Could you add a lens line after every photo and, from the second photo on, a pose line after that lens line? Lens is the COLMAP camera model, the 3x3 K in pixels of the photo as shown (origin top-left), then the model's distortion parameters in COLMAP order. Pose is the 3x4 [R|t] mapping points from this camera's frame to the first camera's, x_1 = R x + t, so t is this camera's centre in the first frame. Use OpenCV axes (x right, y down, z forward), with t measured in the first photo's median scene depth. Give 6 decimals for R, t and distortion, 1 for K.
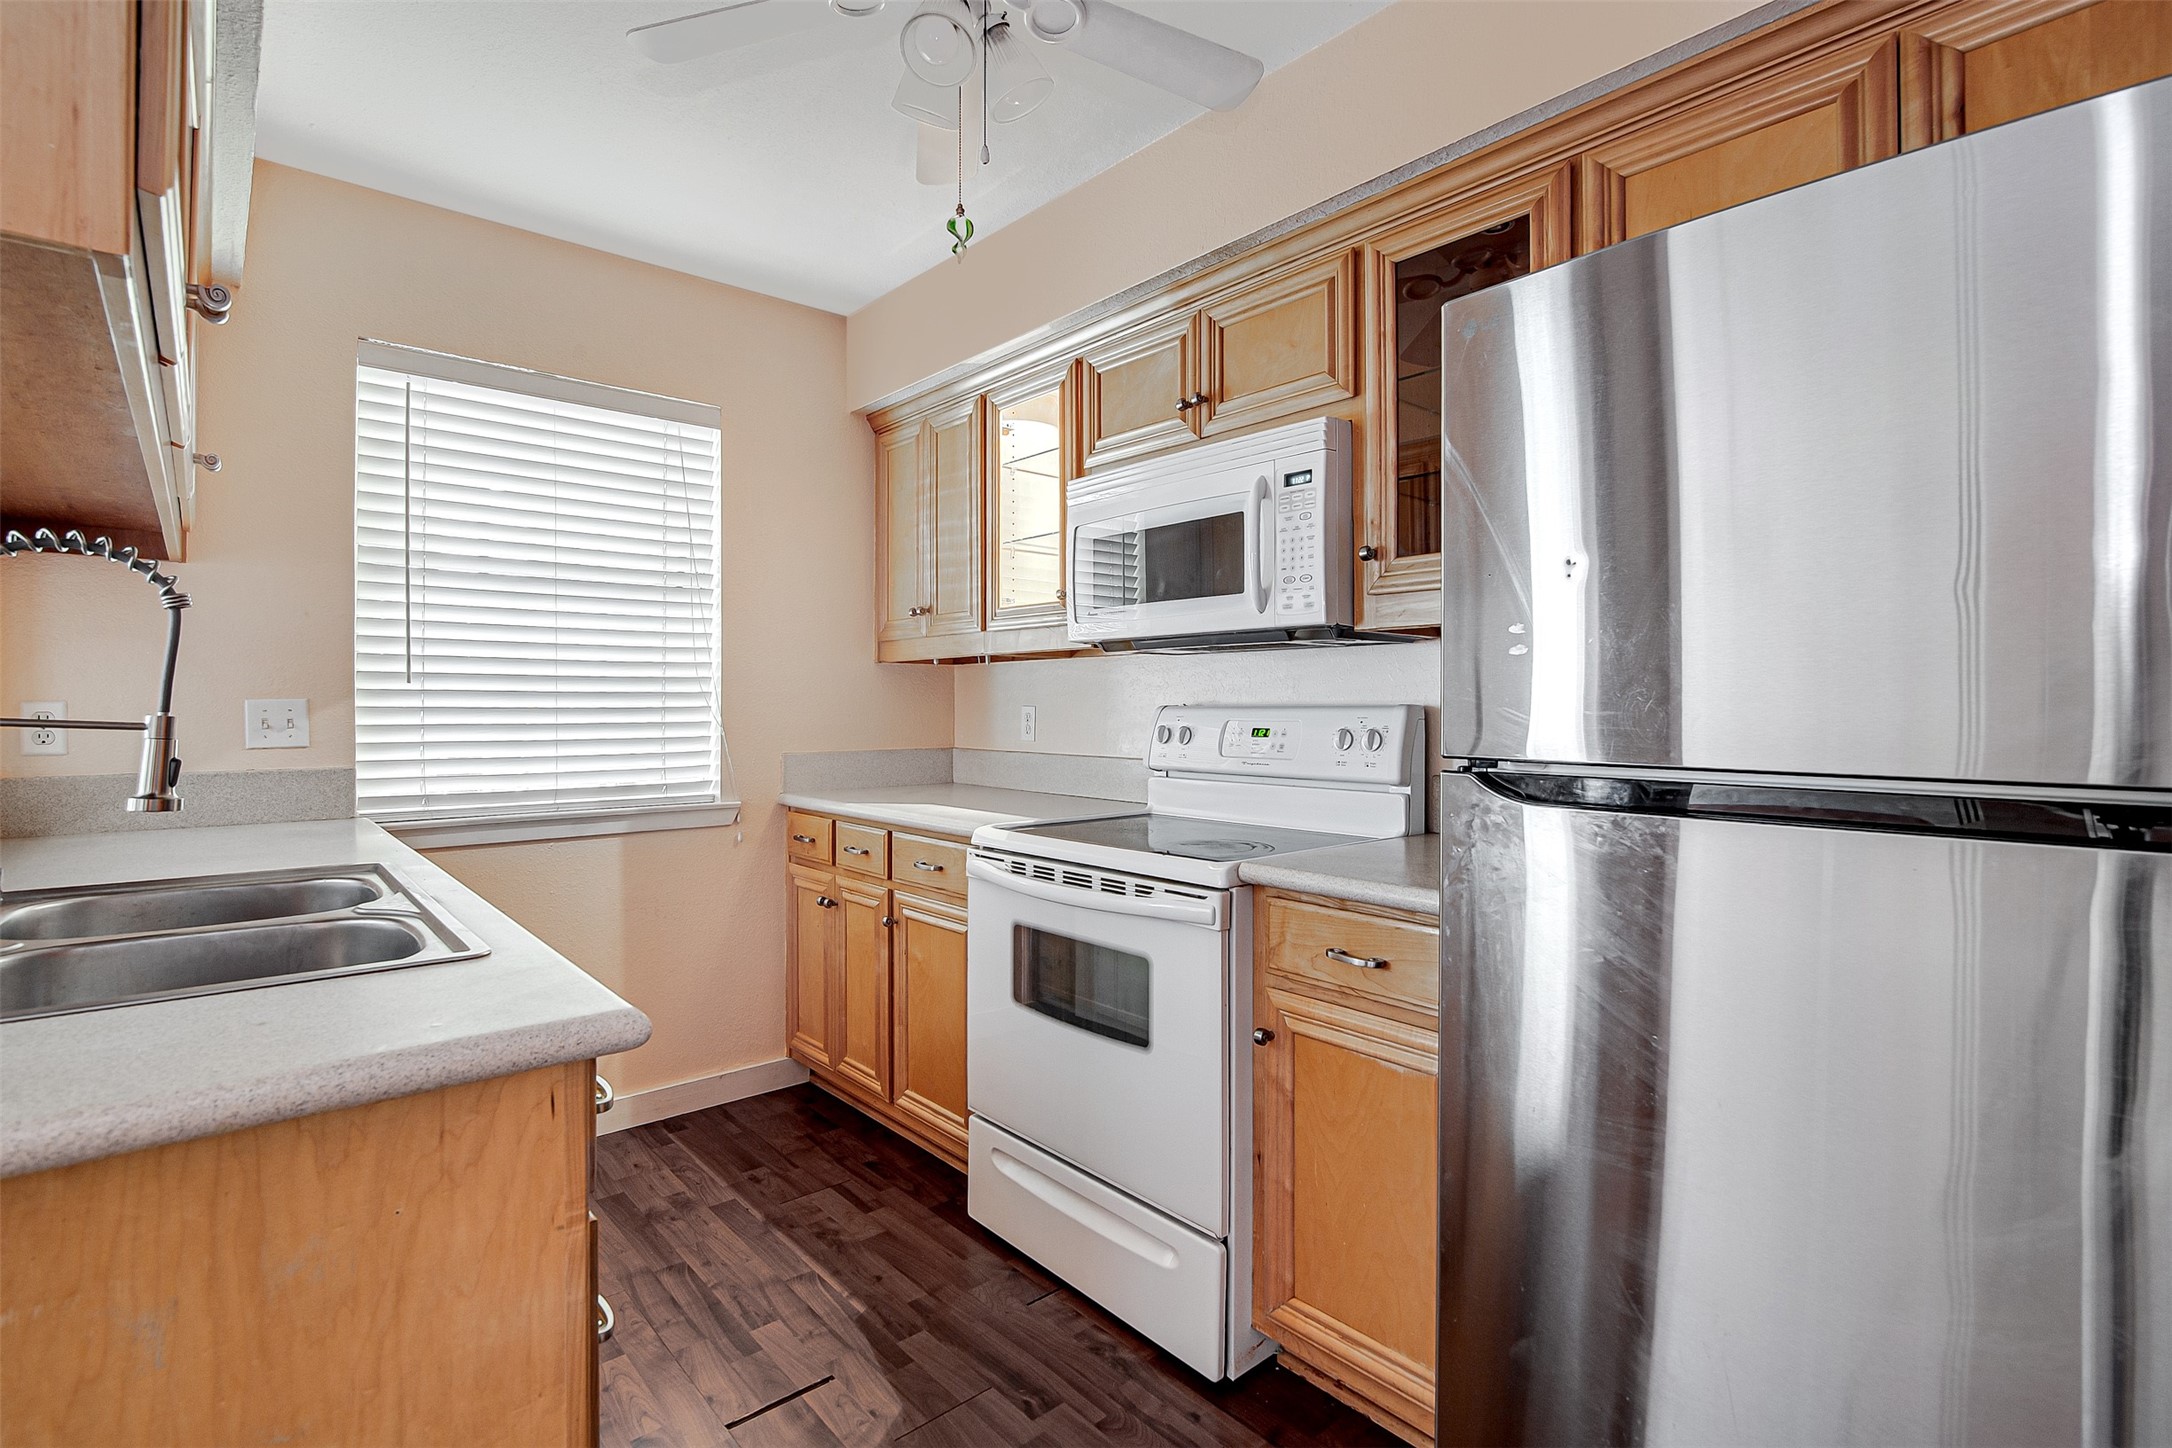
lens RADIAL K [[1004.8, 0, 1081.1], [0, 1004.8, 711.5], [0, 0, 1]] dist [-0.007471, 0.001779]
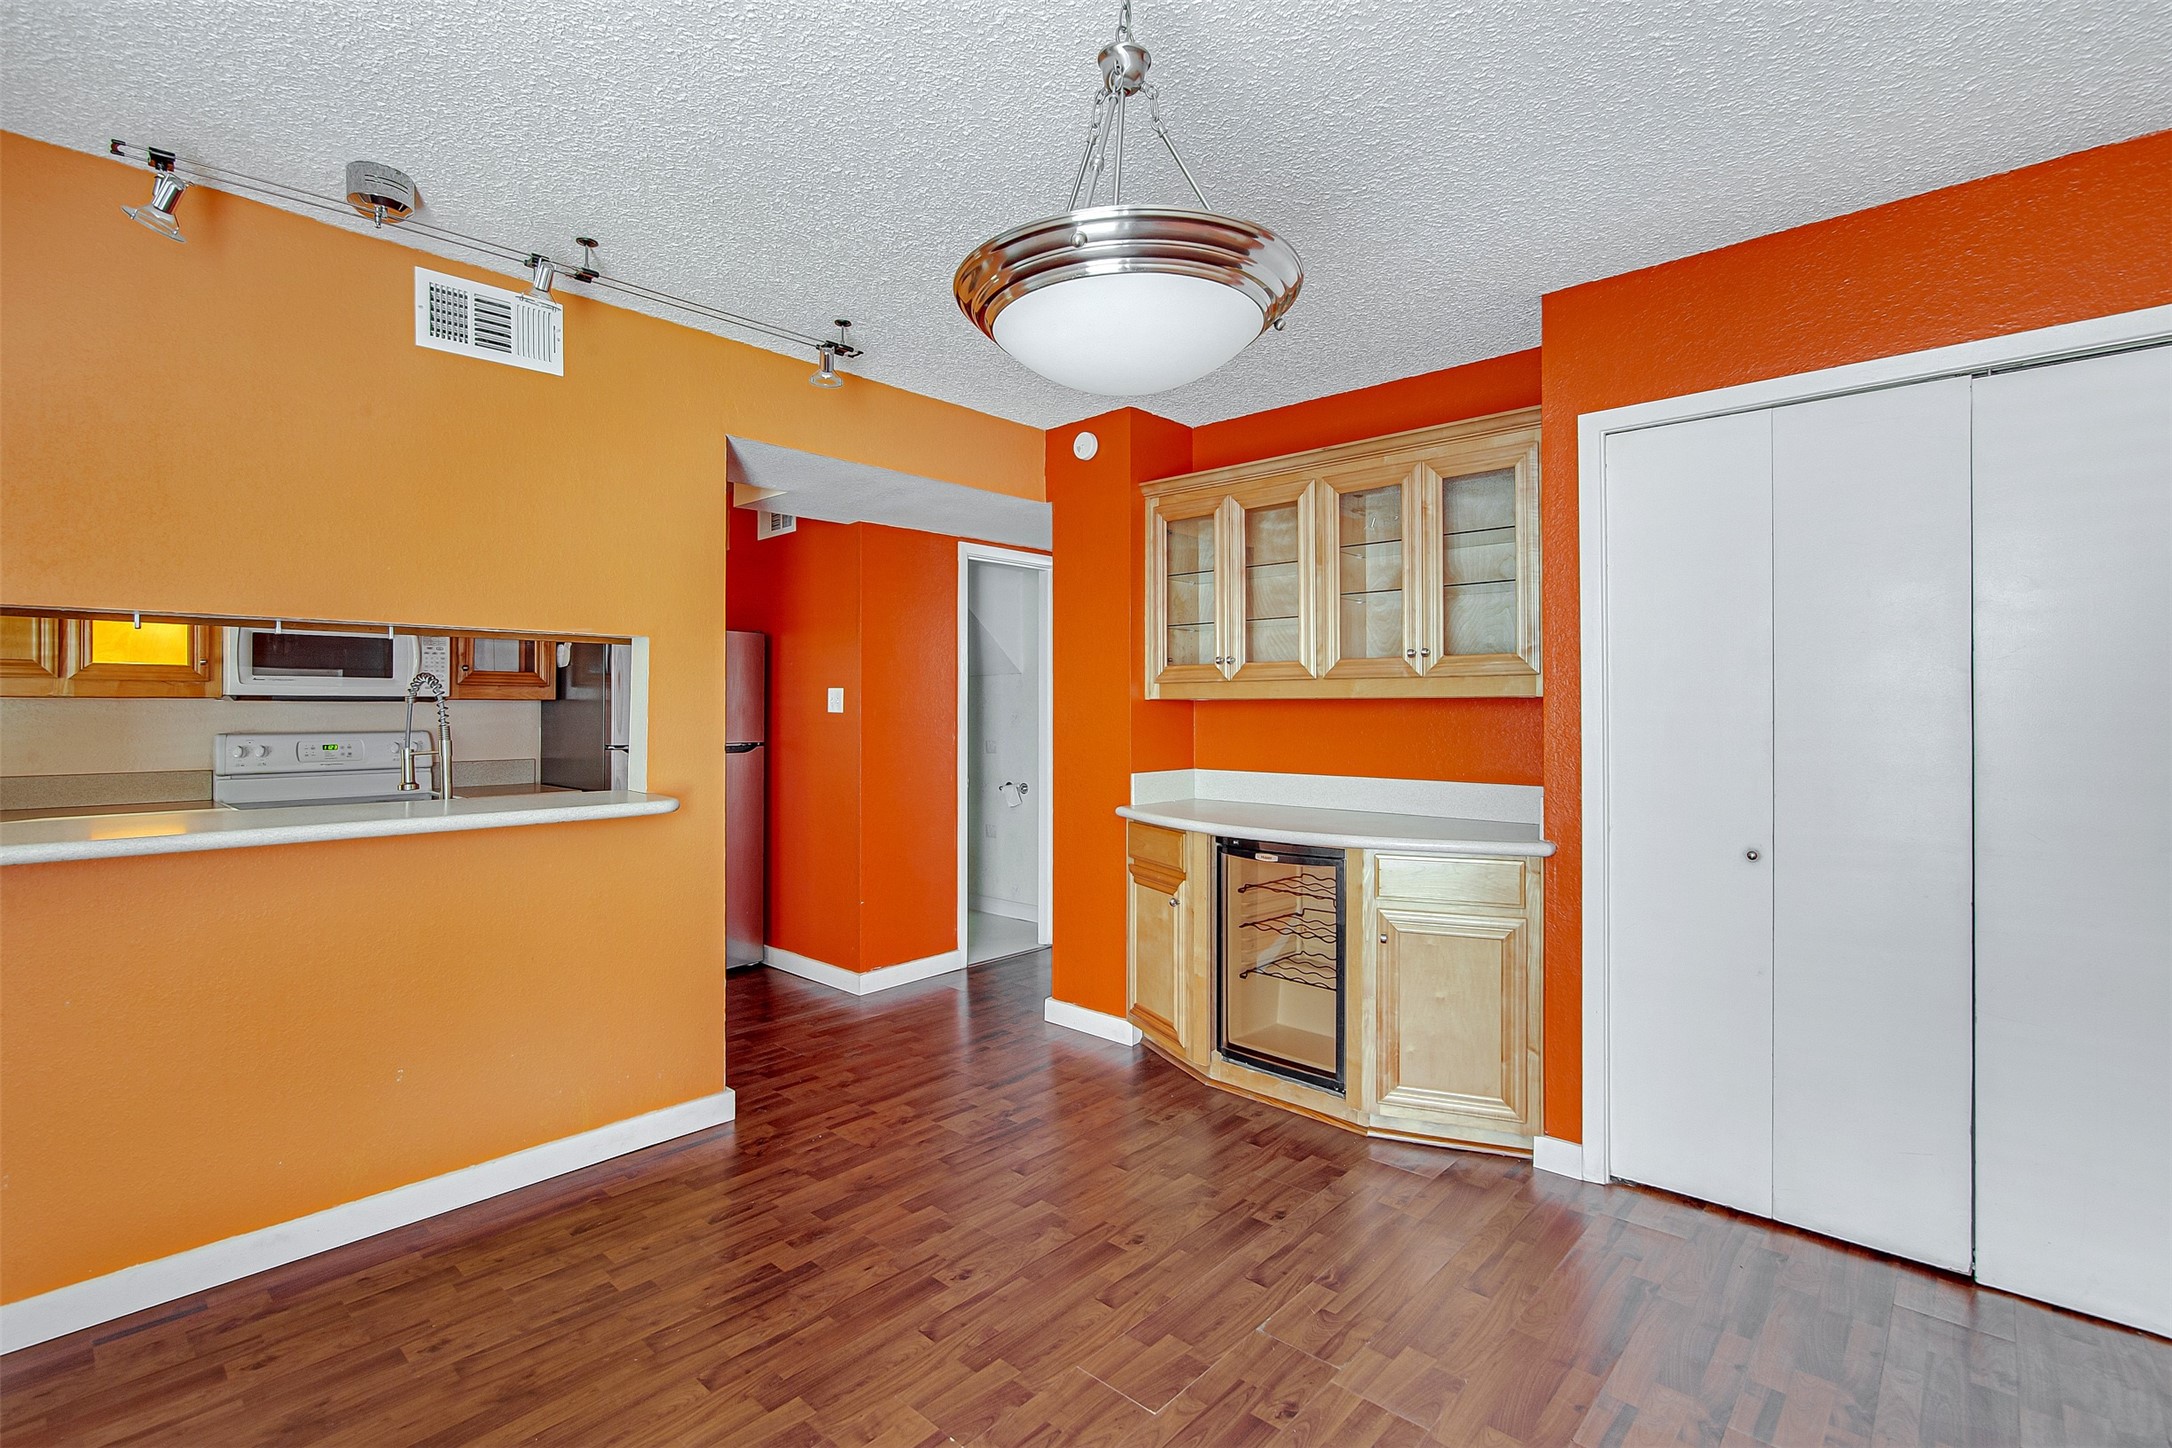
lens RADIAL K [[977.7, 0, 1085.5], [0, 977.7, 736.2], [0, 0, 1]] dist [-0.007714, 0.000447]
pose [[-0.113144, -0.027980, 0.993185, -1.608188], [-0.000223, 0.999604, 0.028136, -0.044431], [-0.993579, 0.002962, -0.113105, -0.136123]]
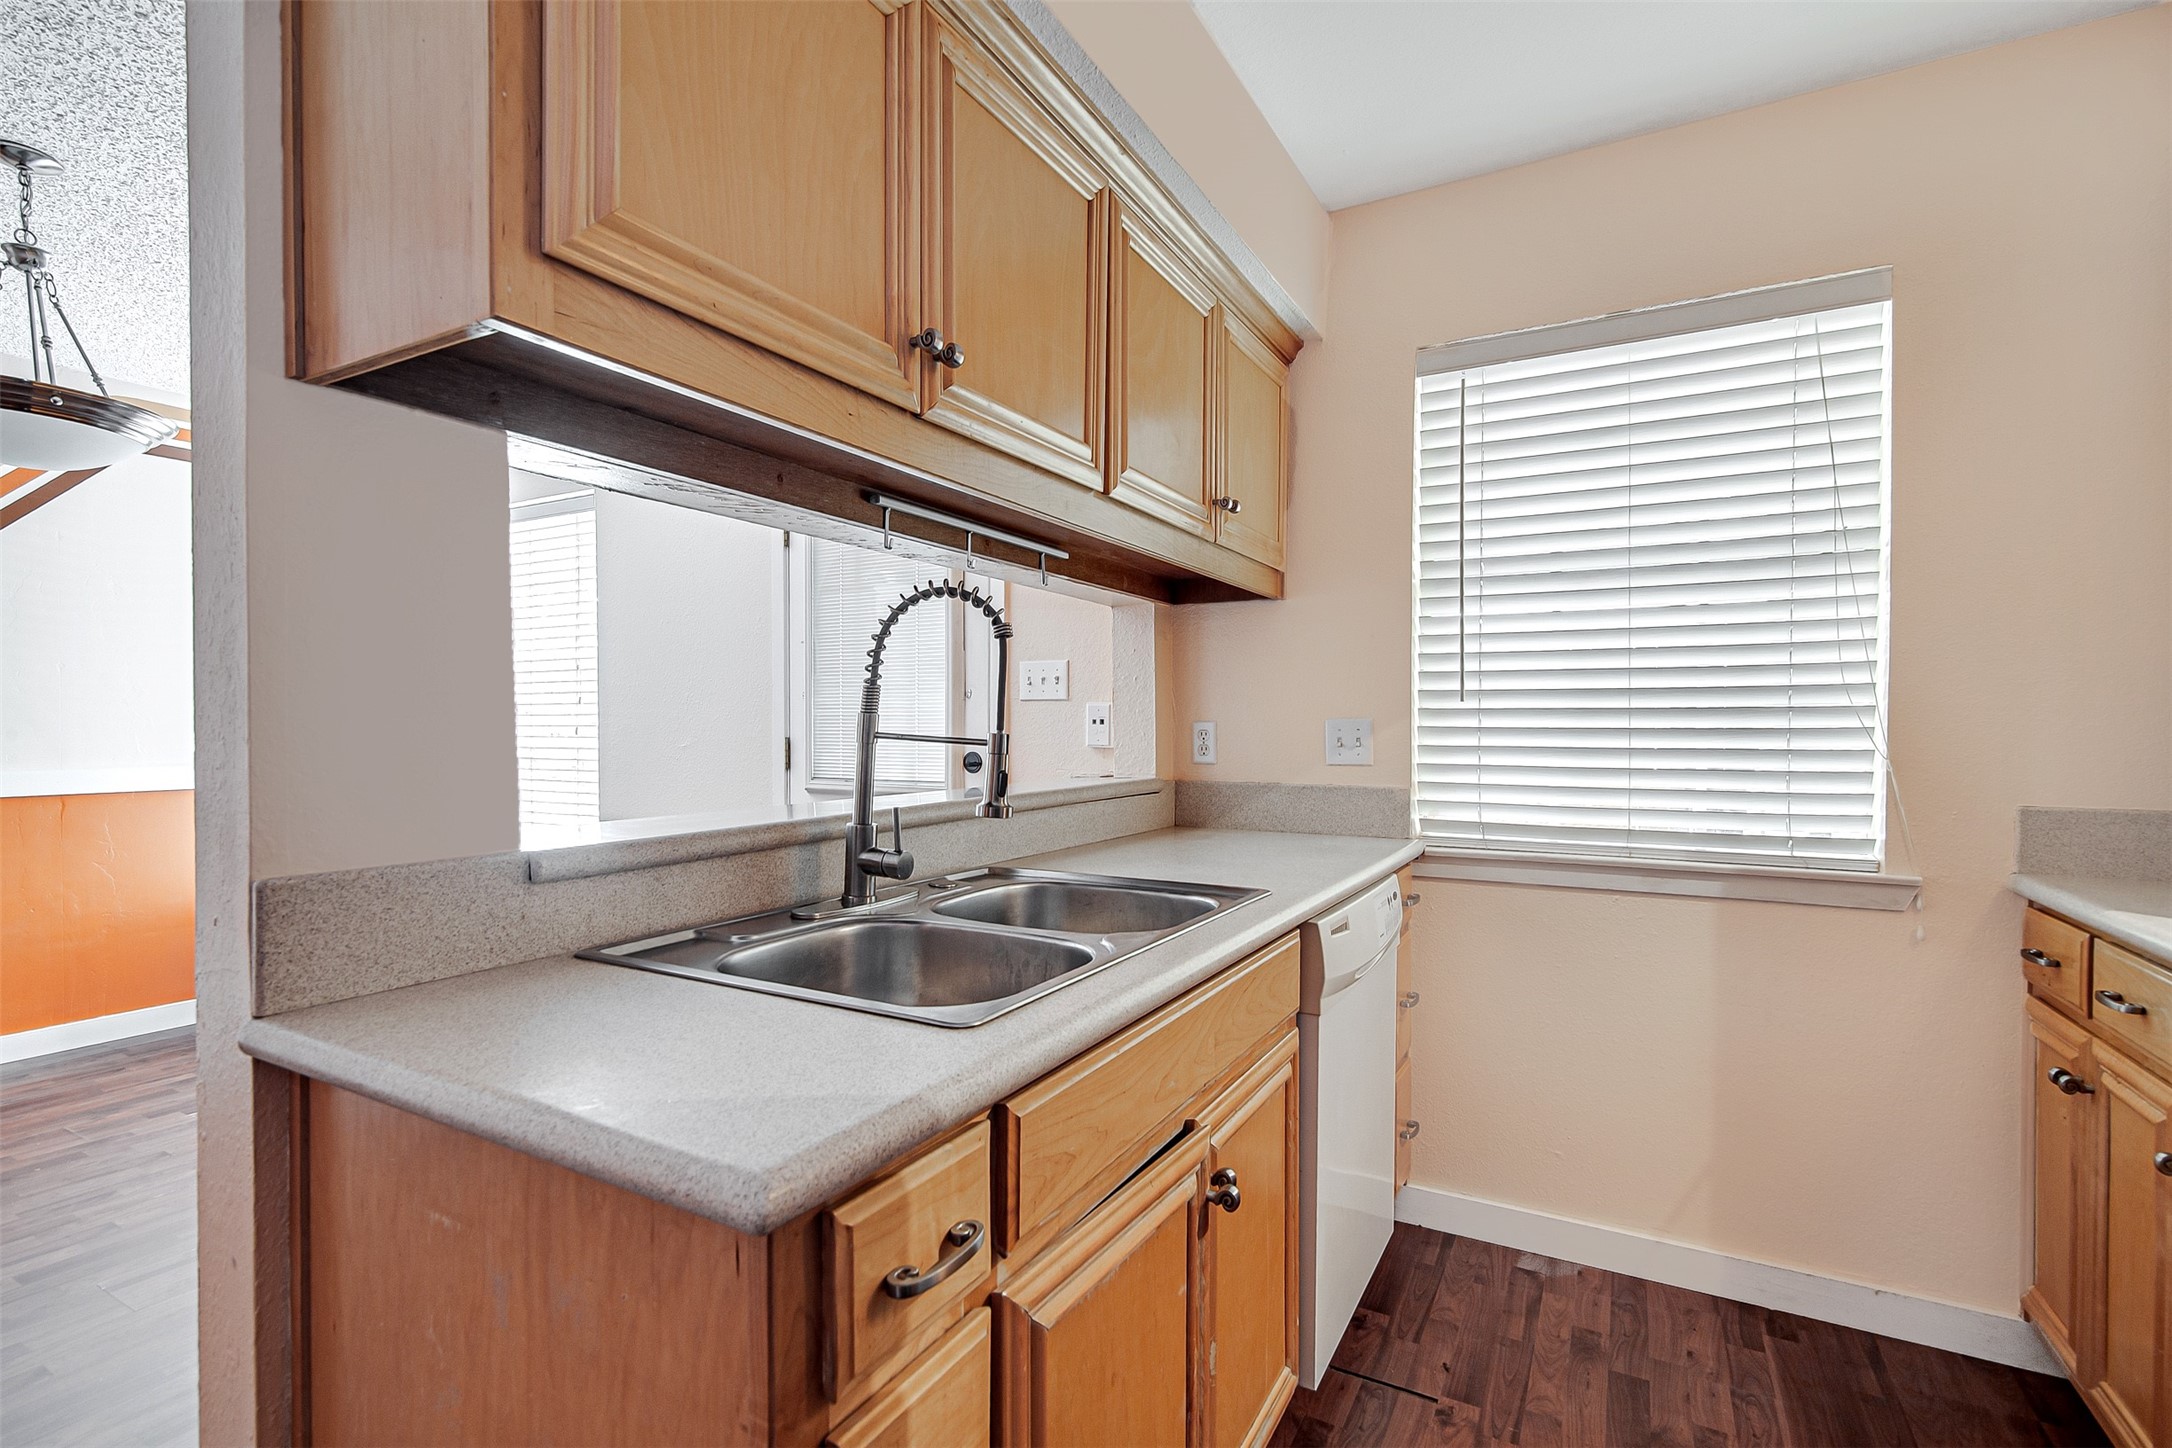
lens RADIAL K [[1004.8, 0, 1091.7], [0, 1004.8, 739.0], [0, 0, 1]] dist [-0.007471, 0.001779]
pose [[0.341492, 0.012831, -0.939797, 0.091882], [-0.007568, 0.999912, 0.010901, -0.001020], [0.939854, 0.003390, 0.341559, 0.356076]]
